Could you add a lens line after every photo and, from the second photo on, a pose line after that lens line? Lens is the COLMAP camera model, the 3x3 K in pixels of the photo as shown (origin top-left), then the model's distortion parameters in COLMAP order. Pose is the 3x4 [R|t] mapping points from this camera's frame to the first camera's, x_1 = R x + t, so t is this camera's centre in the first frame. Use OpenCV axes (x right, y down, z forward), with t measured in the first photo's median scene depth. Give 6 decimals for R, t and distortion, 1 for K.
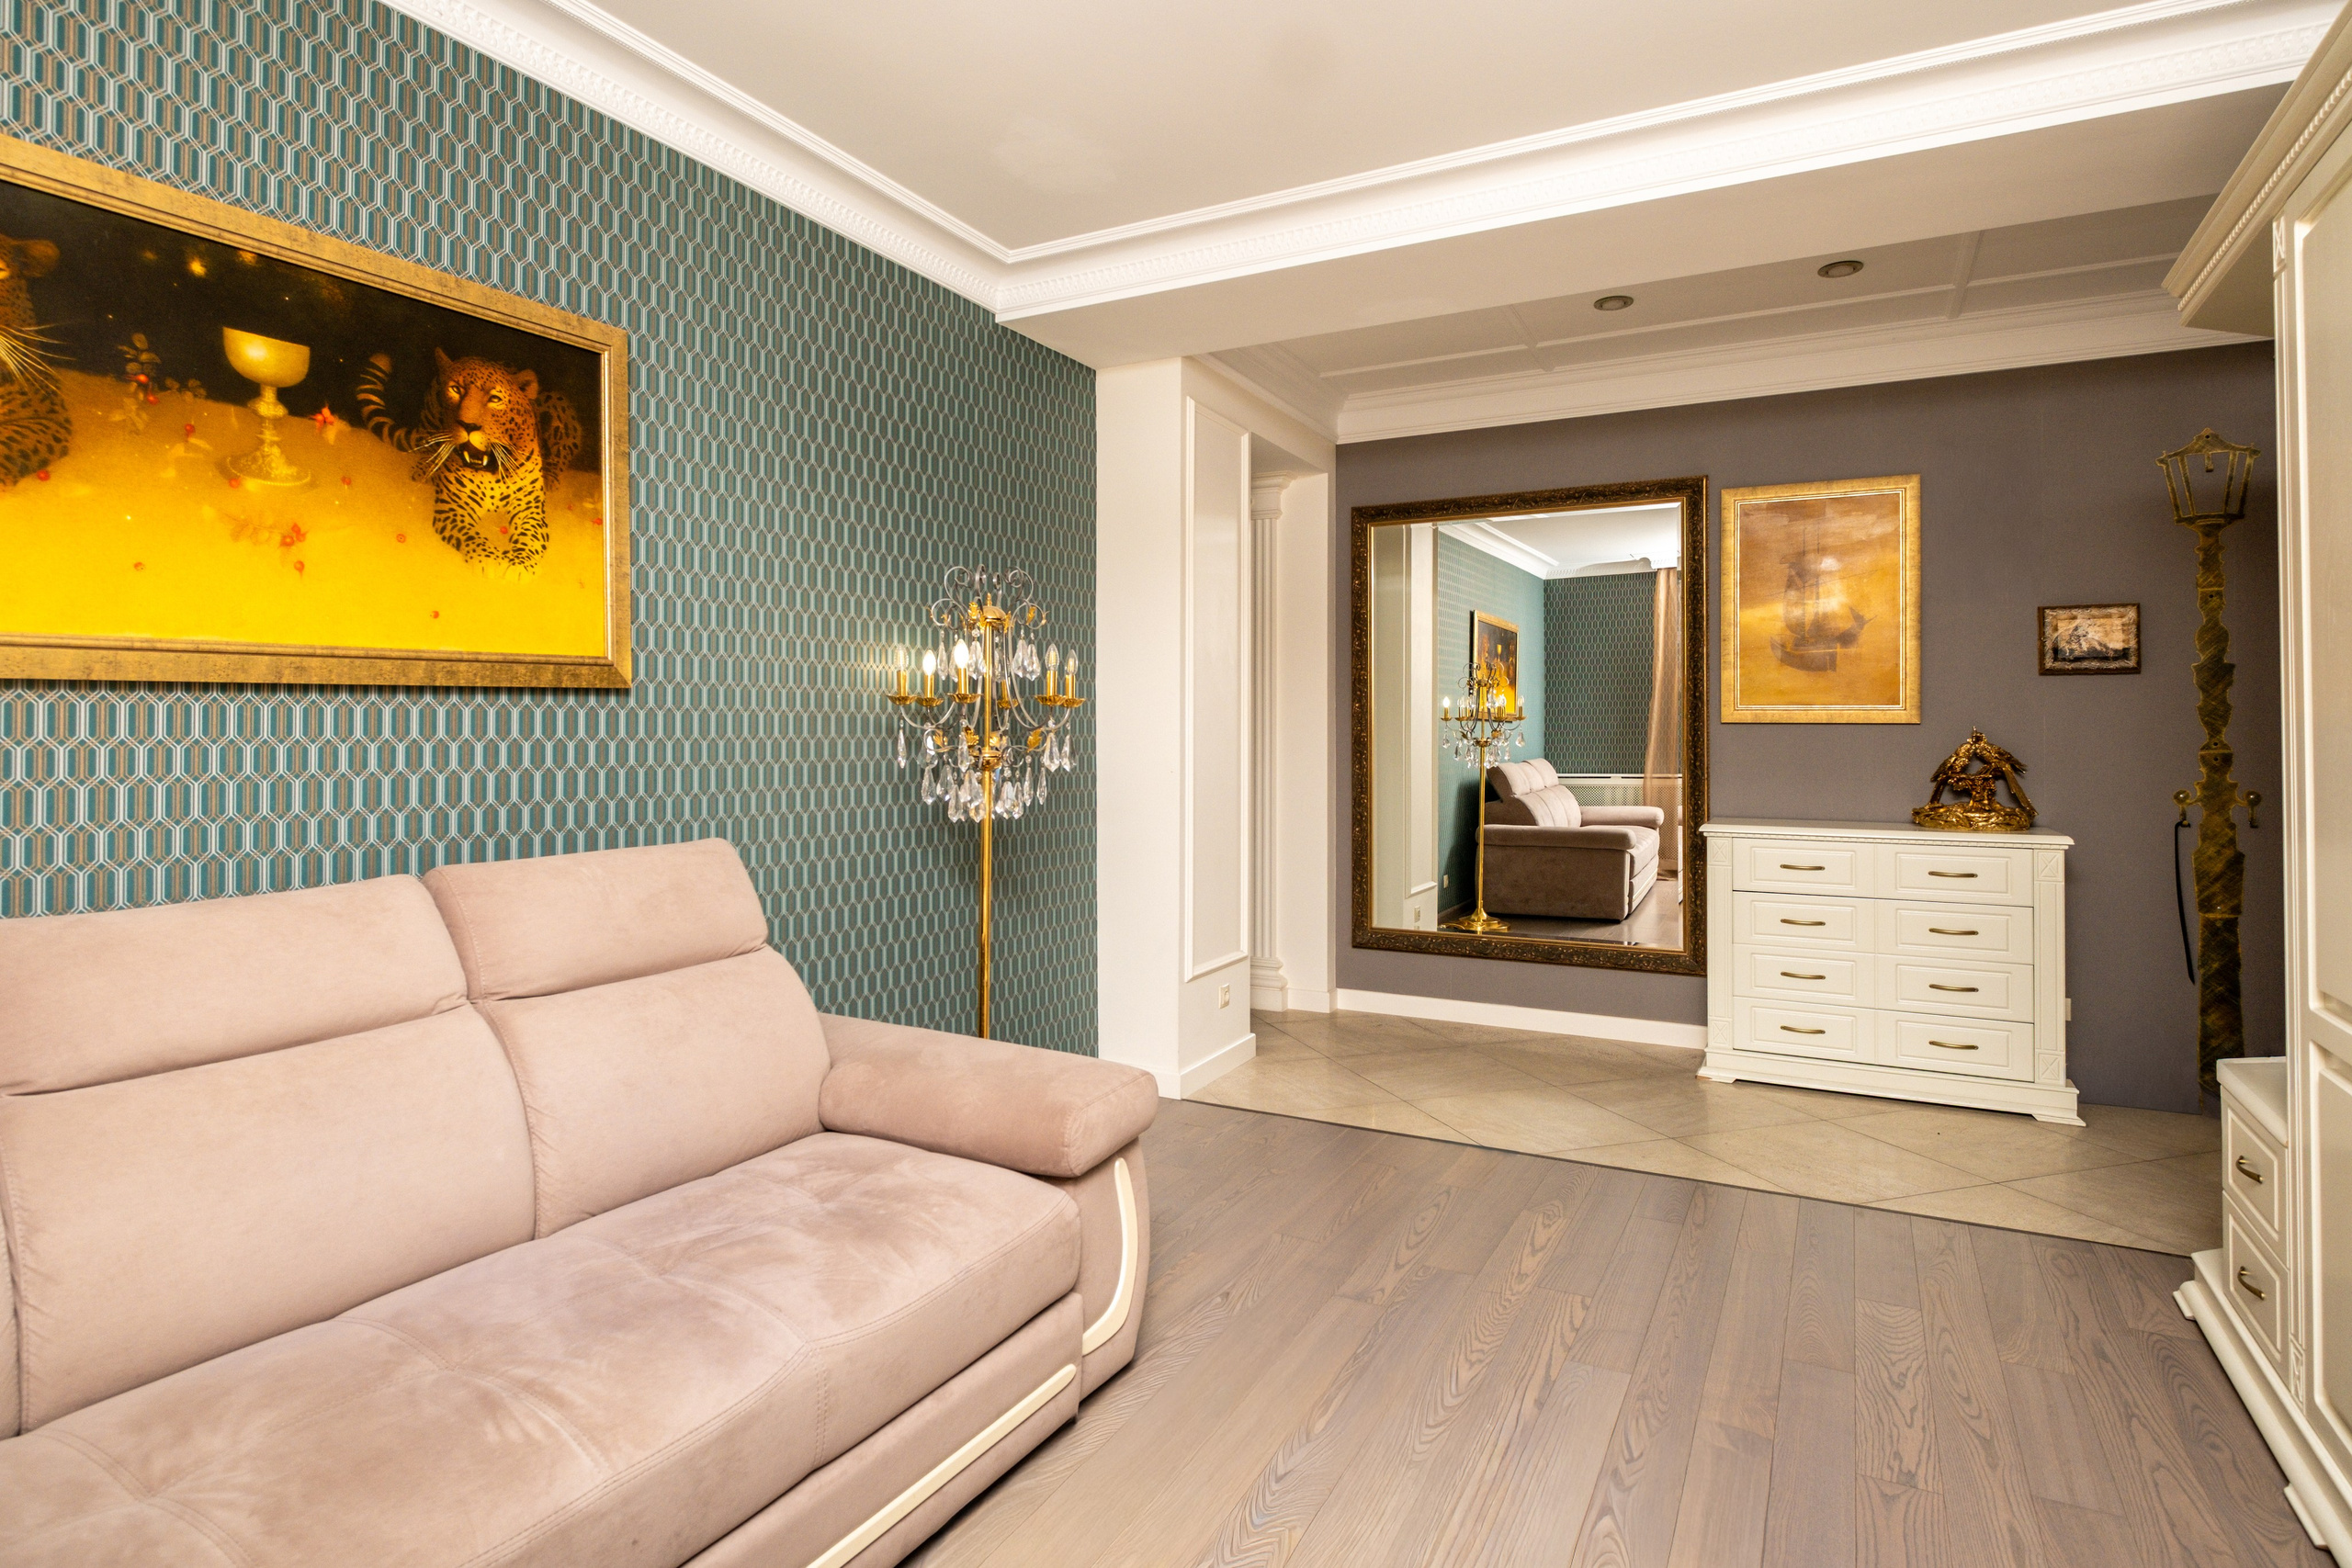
lens RADIAL K [[1248.4, 0, 1173.5], [0, 1248.4, 729.9], [0, 0, 1]] dist [-0.001214, -0.001427]
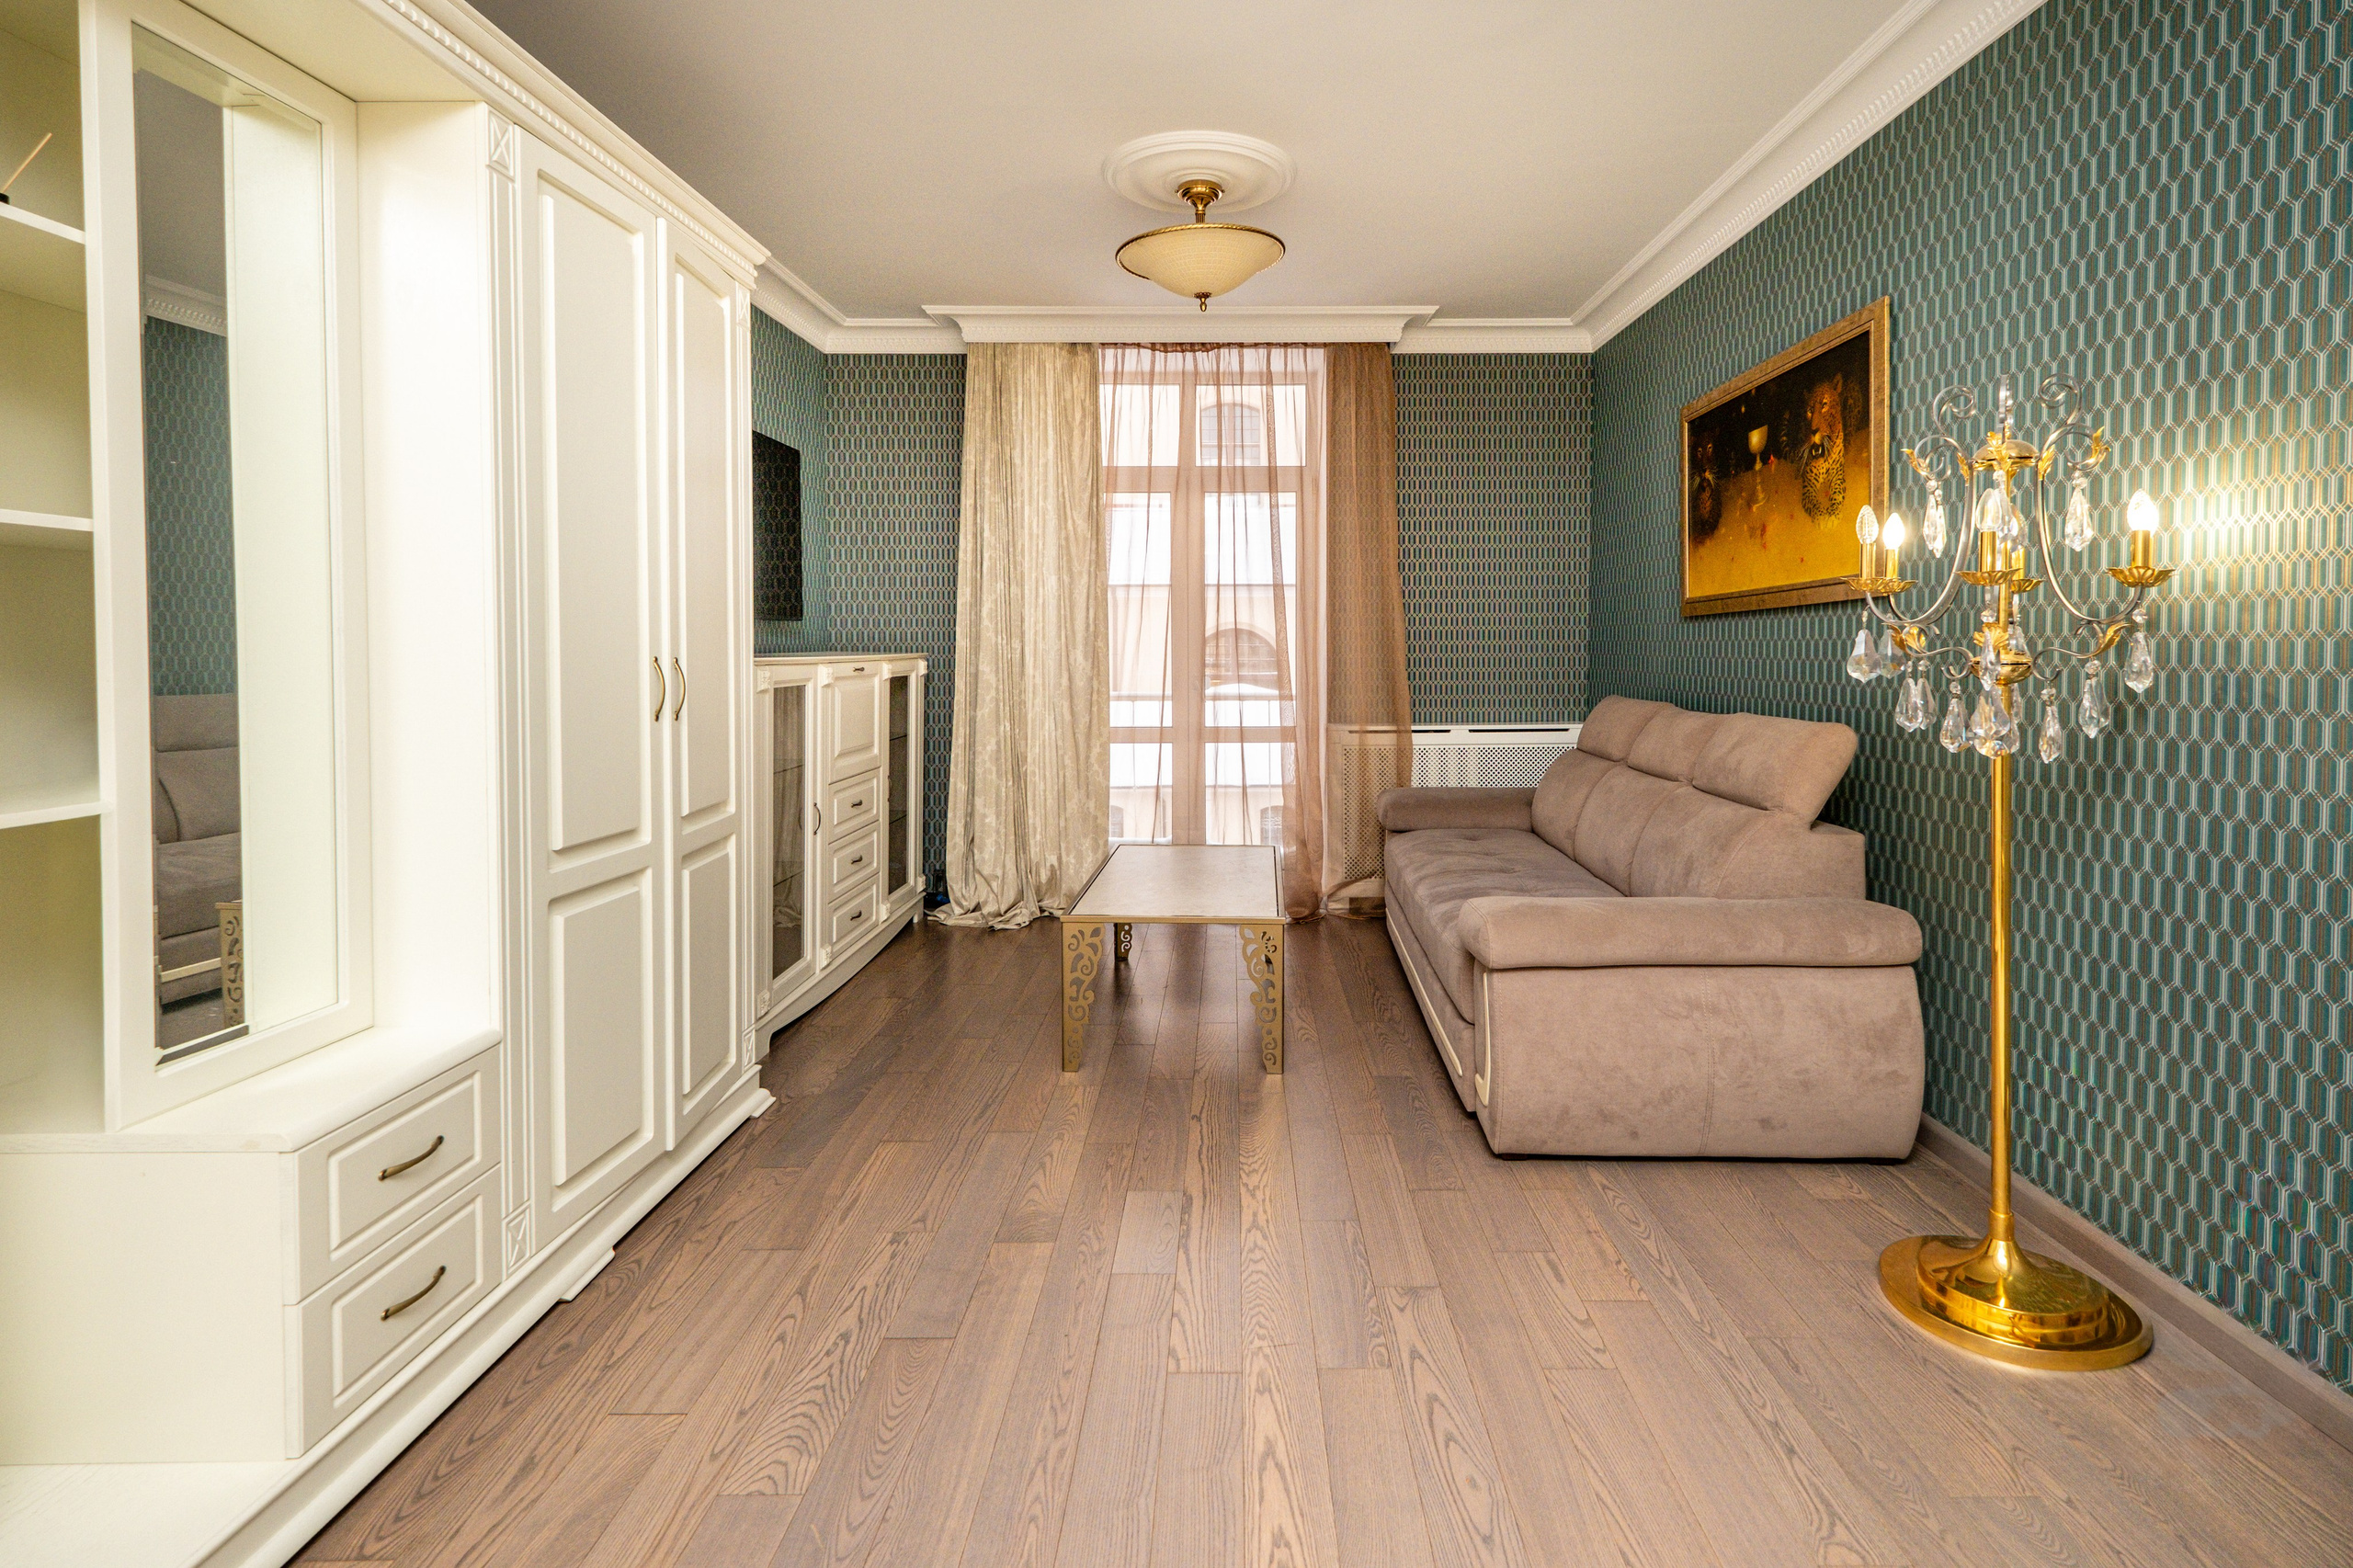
lens RADIAL K [[1039.5, 0, 1180.5], [0, 1039.5, 742.2], [0, 0, 1]] dist [0.000988, 0.000567]
pose [[-0.896239, 0.041316, -0.441644, 0.671939], [0.000998, 0.995838, 0.091136, 0.015689], [0.443571, 0.081239, -0.892550, 1.743184]]
